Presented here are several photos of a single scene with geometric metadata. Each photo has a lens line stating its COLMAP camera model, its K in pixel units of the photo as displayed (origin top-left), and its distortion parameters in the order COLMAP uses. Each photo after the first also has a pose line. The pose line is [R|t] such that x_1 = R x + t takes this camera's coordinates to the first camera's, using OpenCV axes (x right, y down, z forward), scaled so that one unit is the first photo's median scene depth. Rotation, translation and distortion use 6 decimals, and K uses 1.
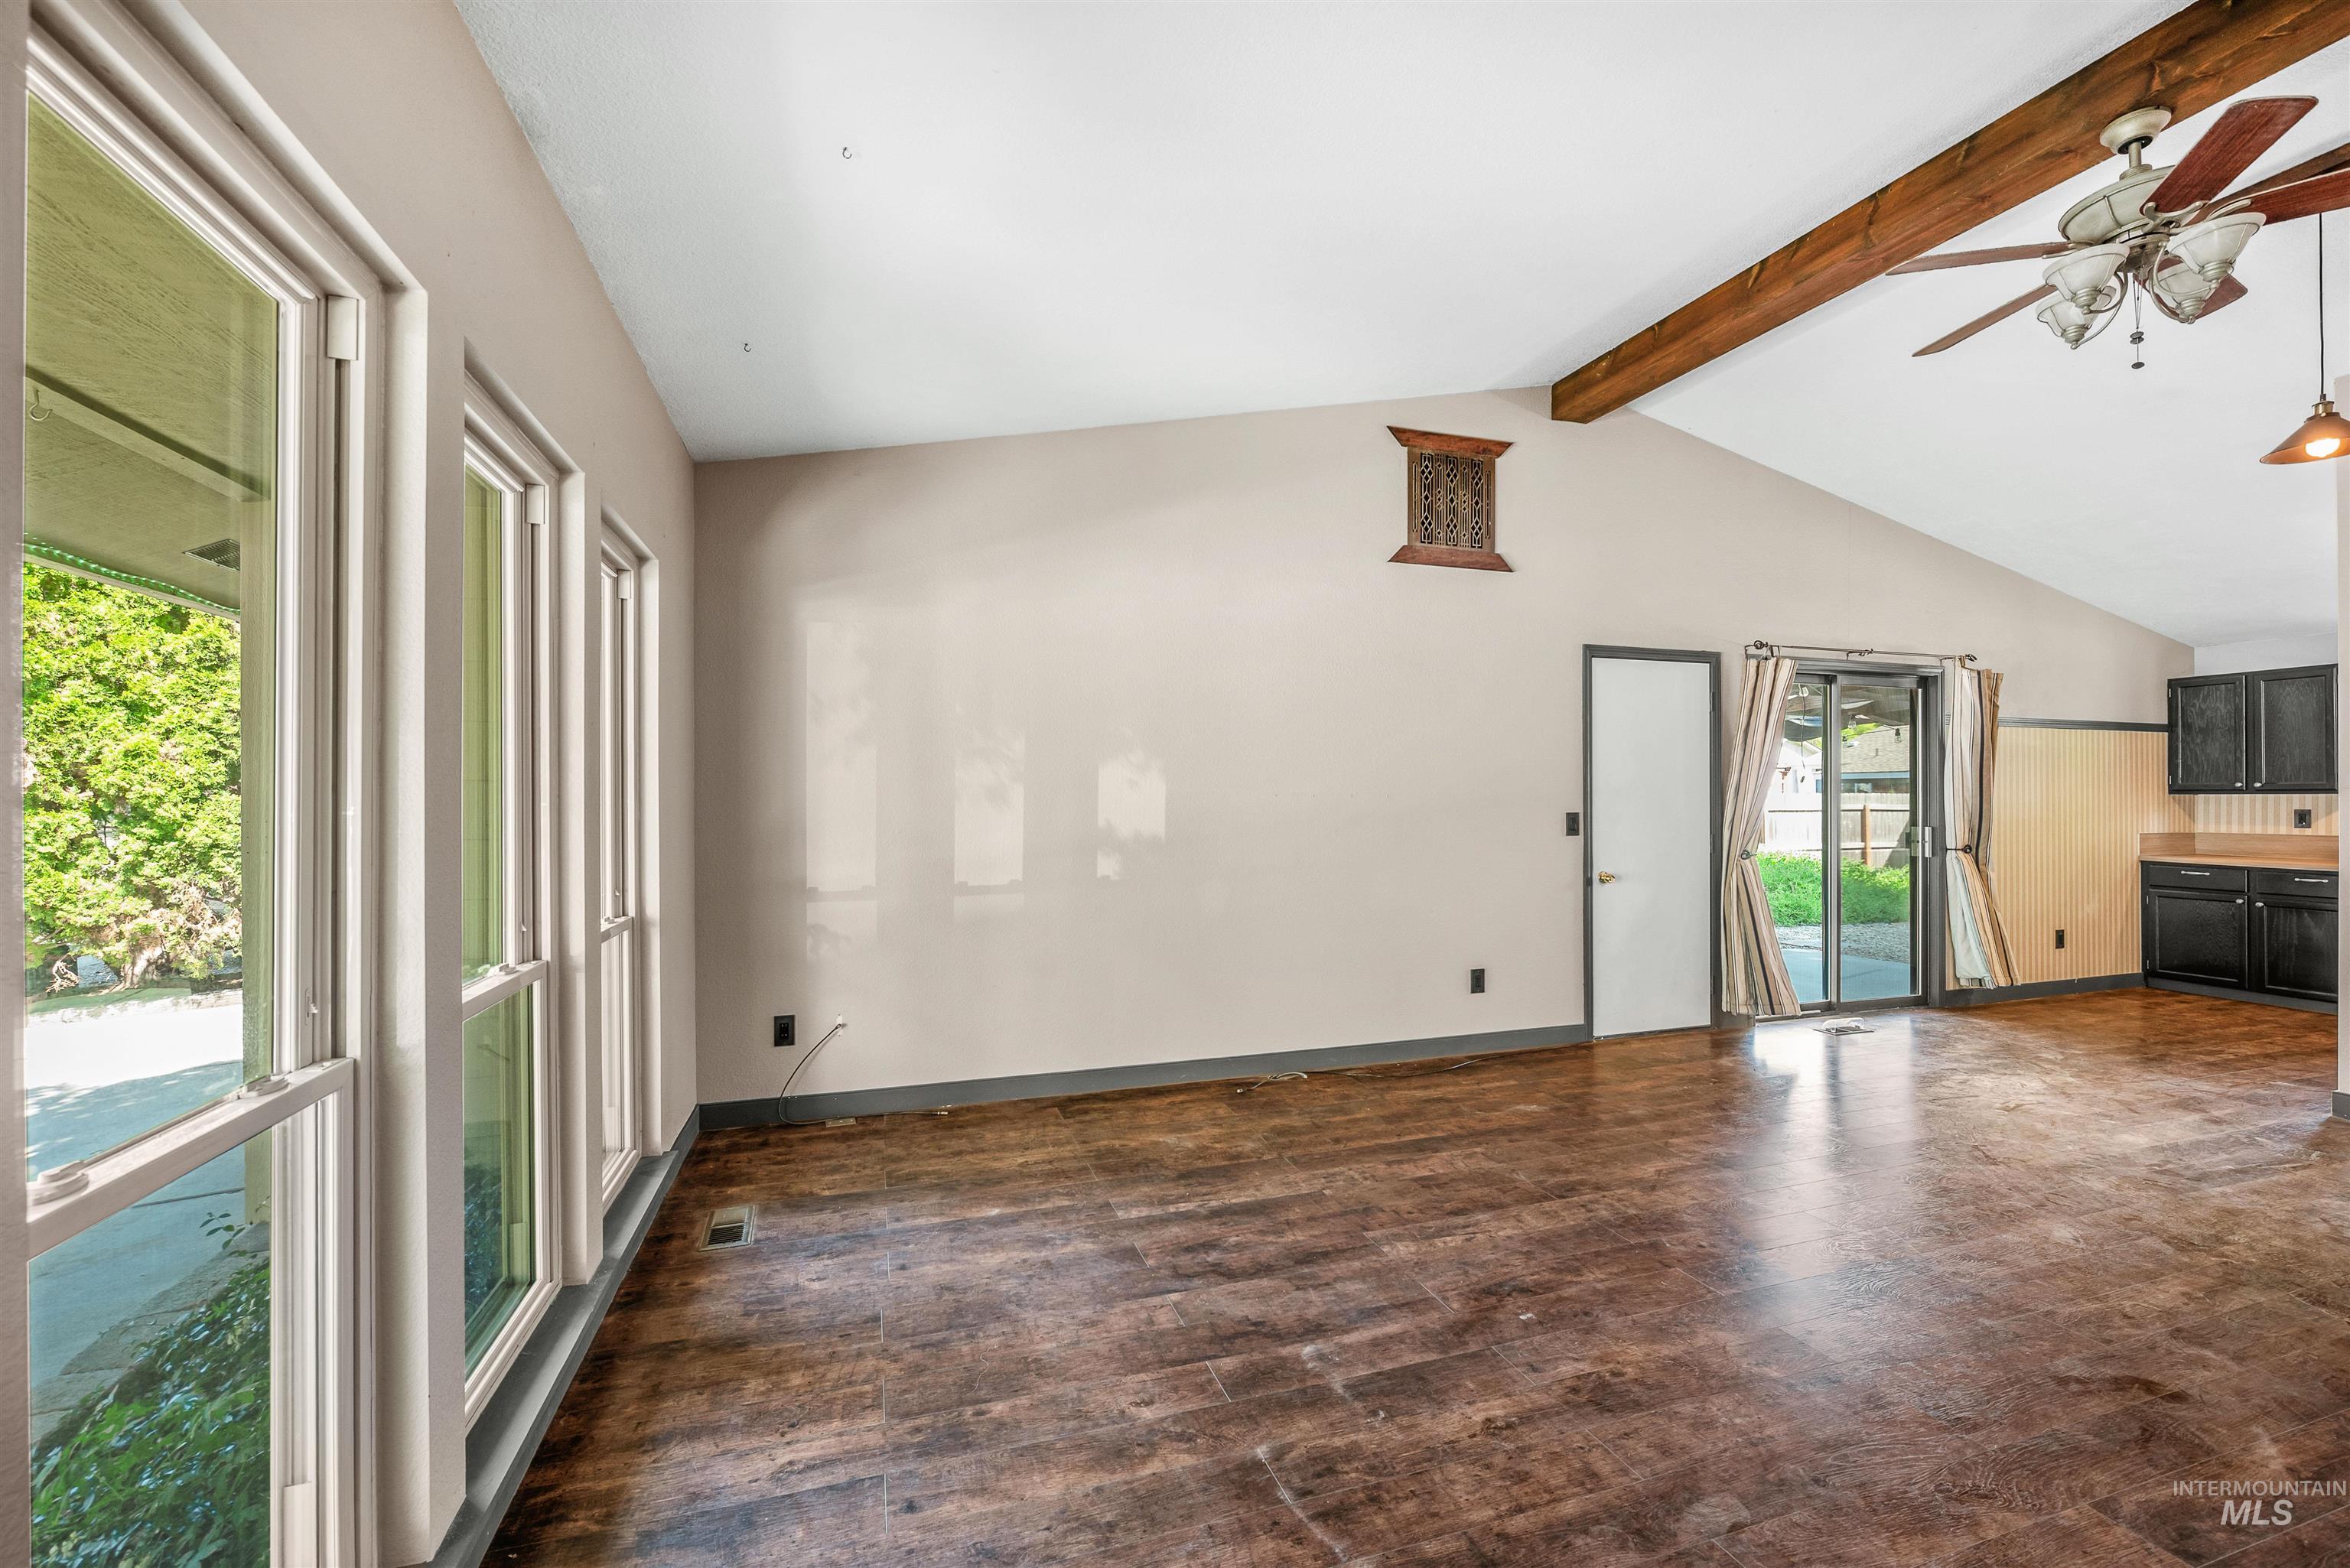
lens RADIAL K [[954.4, 0, 1164.2], [0, 954.4, 797.3], [0, 0, 1]] dist [-0.003668, -0.001177]
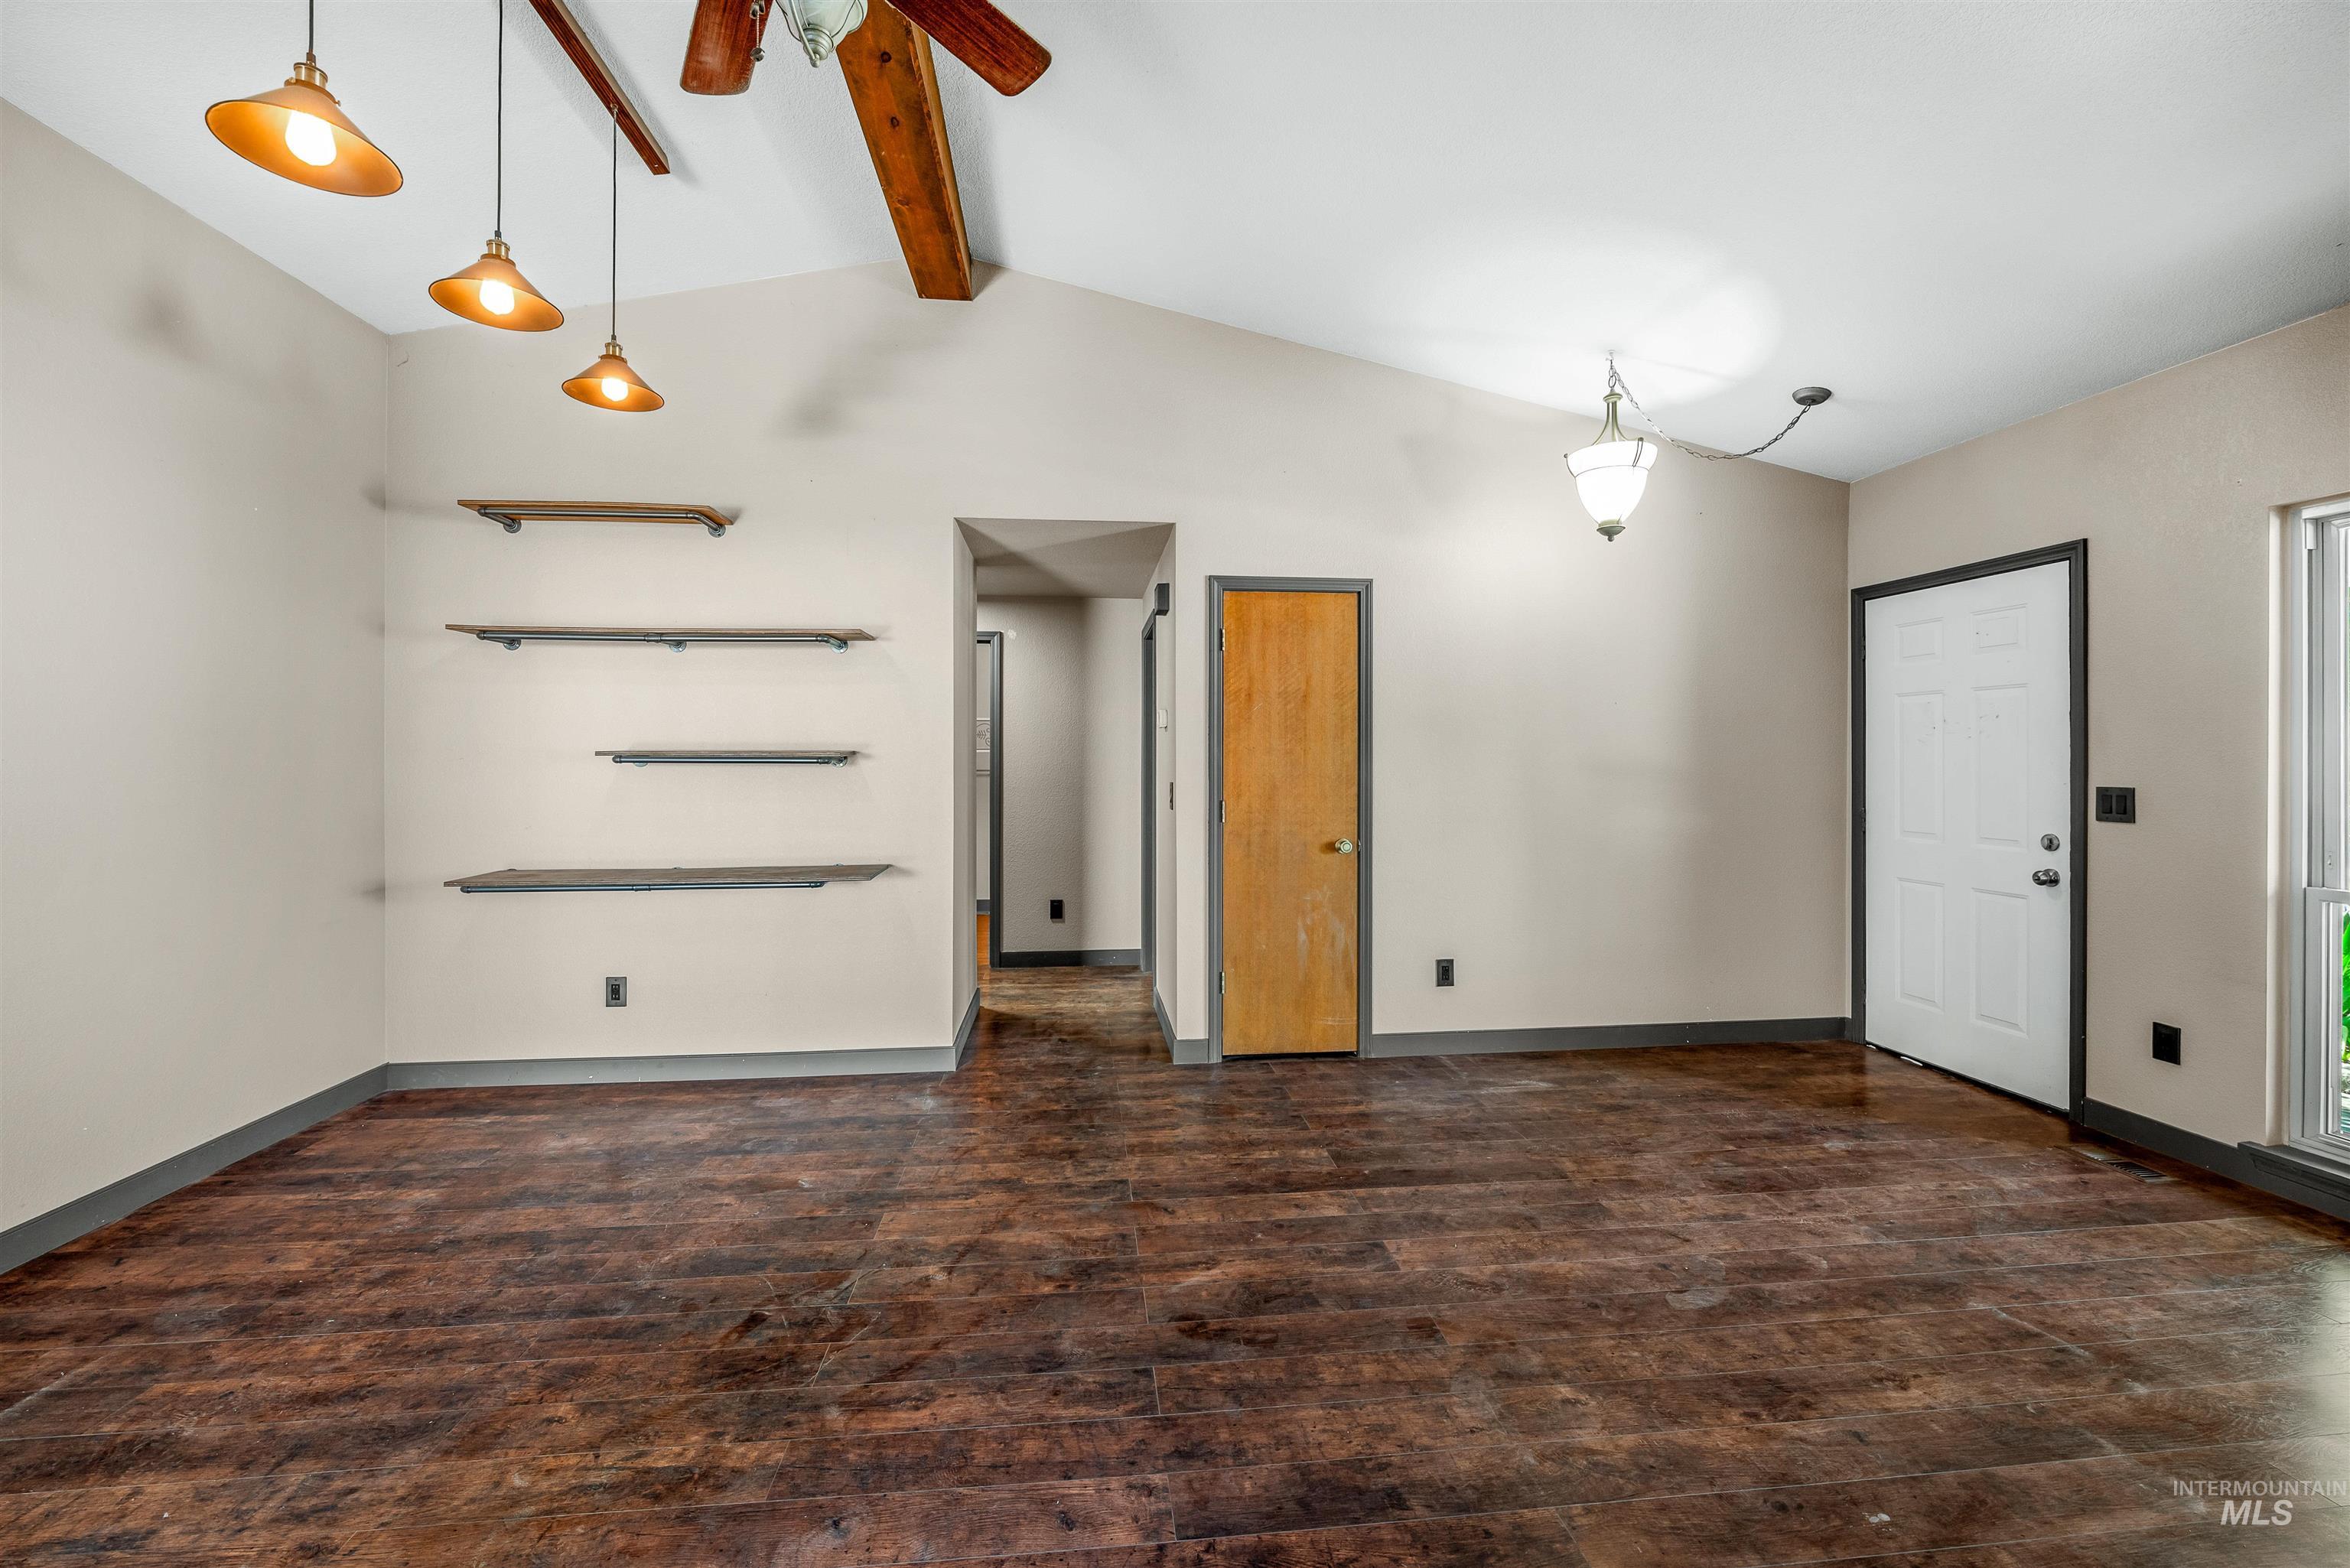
lens RADIAL K [[954.4, 0, 1178.9], [0, 954.4, 756.5], [0, 0, 1]] dist [-0.003668, -0.001177]
pose [[-0.980383, 0.002472, 0.197088, 0.430663], [0.001813, 0.999992, -0.003524, -0.001776], [-0.197096, -0.003098, -0.980379, 1.033112]]
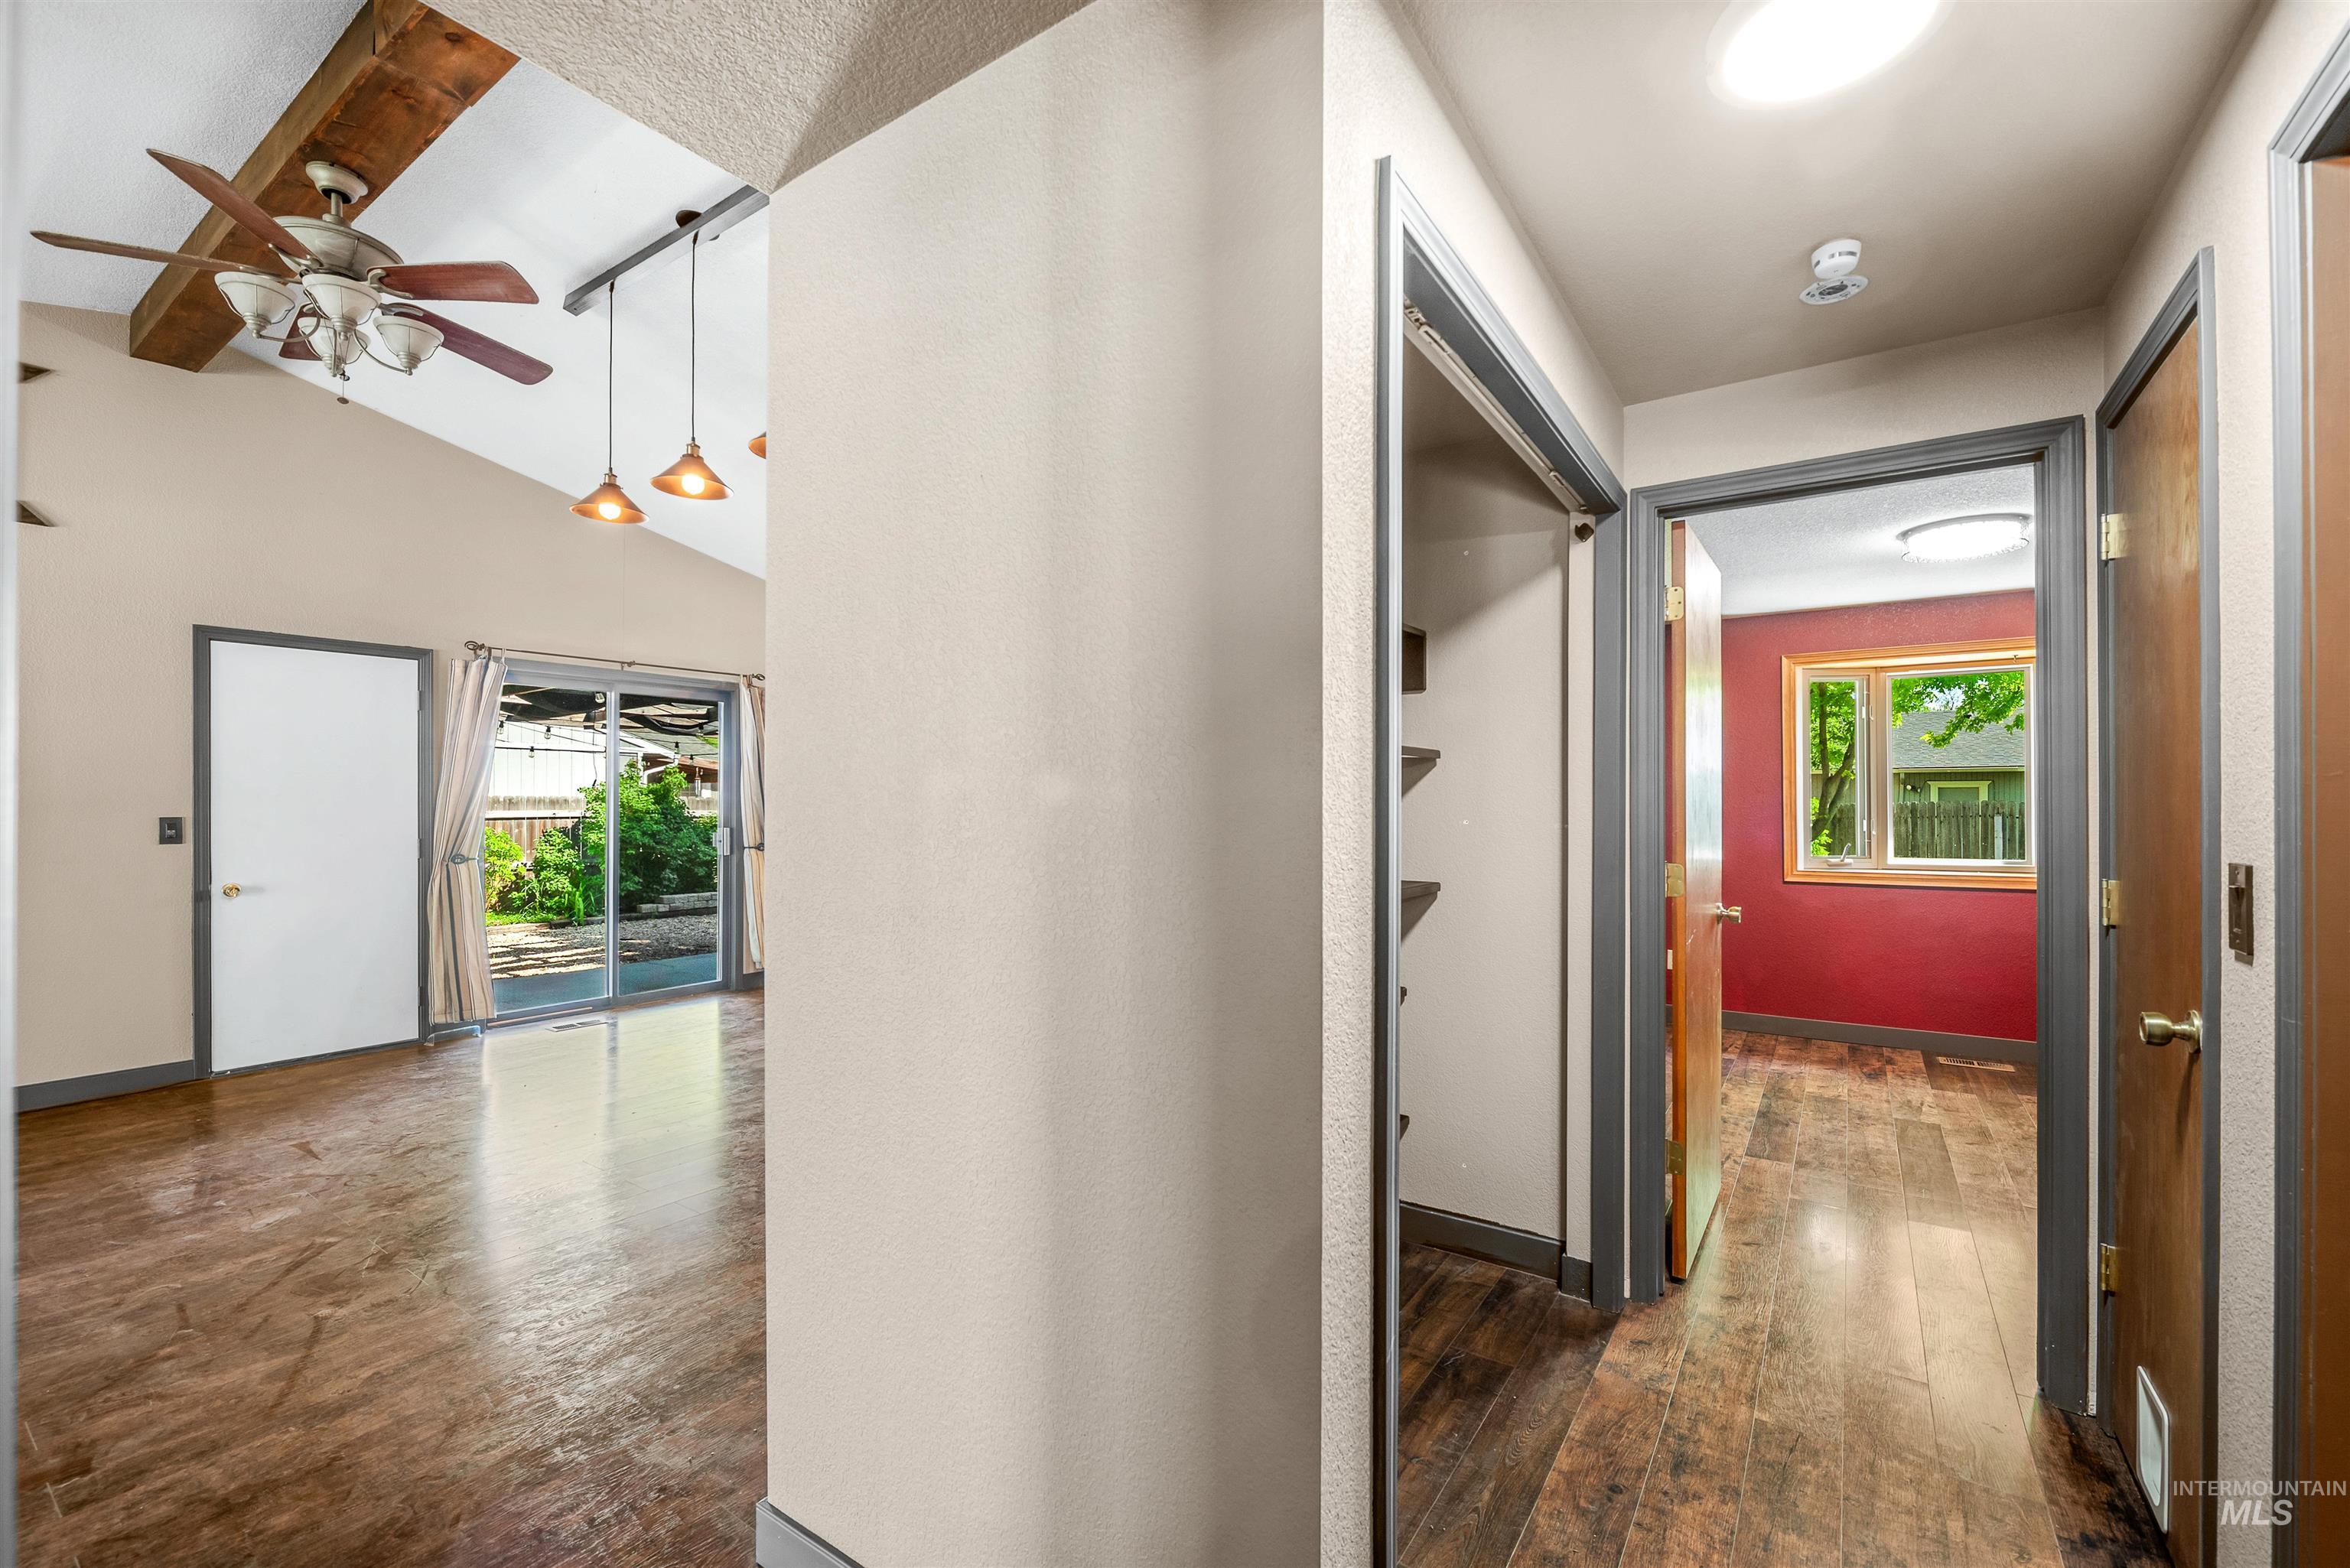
lens RADIAL K [[954.4, 0, 1199.3], [0, 954.4, 800.9], [0, 0, 1]] dist [-0.003668, -0.001177]
pose [[0.775587, 0.004178, 0.631227, 0.737558], [-0.003346, 0.999991, -0.002508, 0.000777], [-0.631232, -0.000167, 0.775594, -0.305733]]
